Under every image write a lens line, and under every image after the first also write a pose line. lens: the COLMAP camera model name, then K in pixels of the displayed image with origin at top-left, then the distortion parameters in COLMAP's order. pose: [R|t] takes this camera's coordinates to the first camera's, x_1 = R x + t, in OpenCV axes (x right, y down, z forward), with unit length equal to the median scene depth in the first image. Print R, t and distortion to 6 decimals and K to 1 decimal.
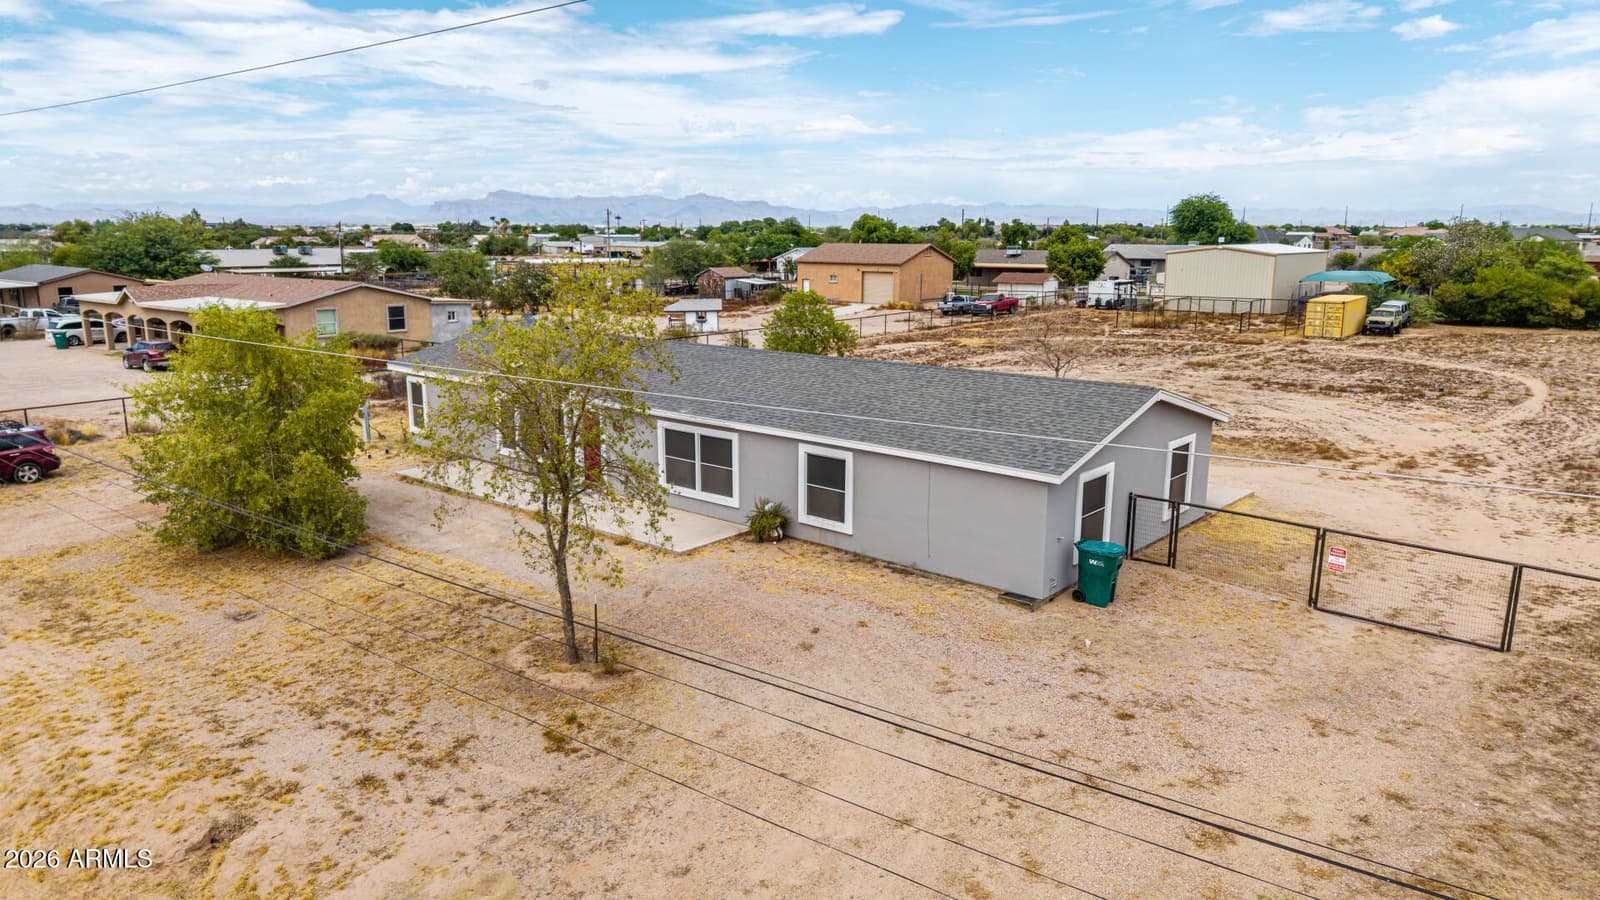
lens RADIAL K [[1085.9, 0, 790.4], [0, 1085.9, 433.4], [0, 0, 1]] dist [0.015582, -0.013842]
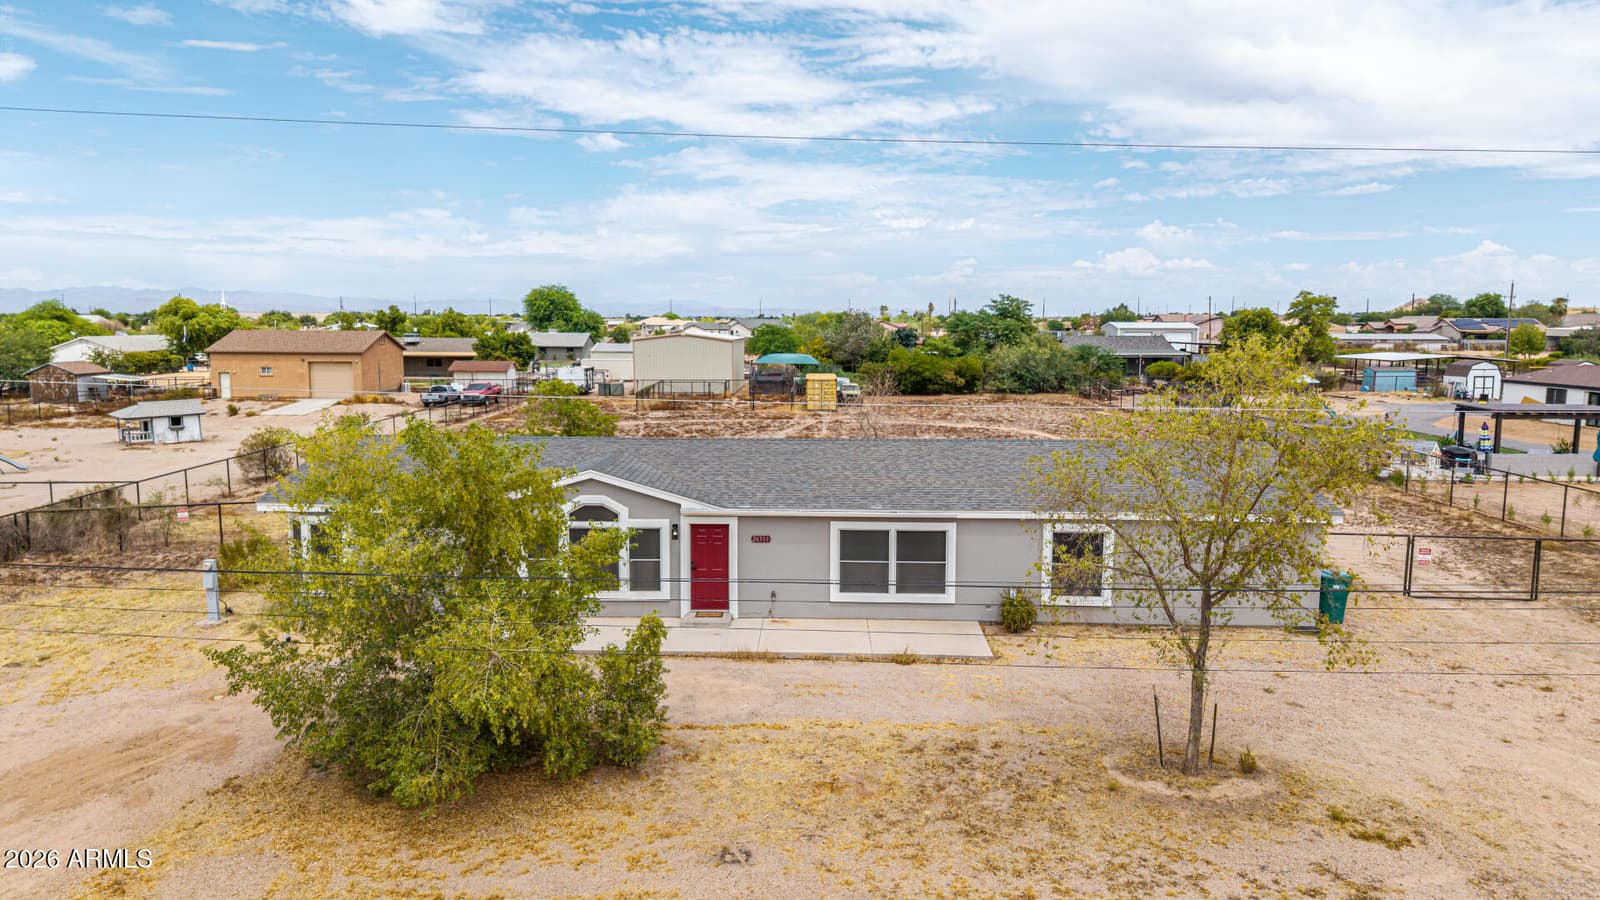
lens RADIAL K [[1085.9, 0, 806.0], [0, 1085.9, 502.1], [0, 0, 1]] dist [0.015582, -0.013842]
pose [[0.769122, -0.102517, 0.630827, -0.694721], [0.114146, 0.993215, 0.022239, -0.050316], [-0.628826, 0.054902, 0.775605, 0.337019]]
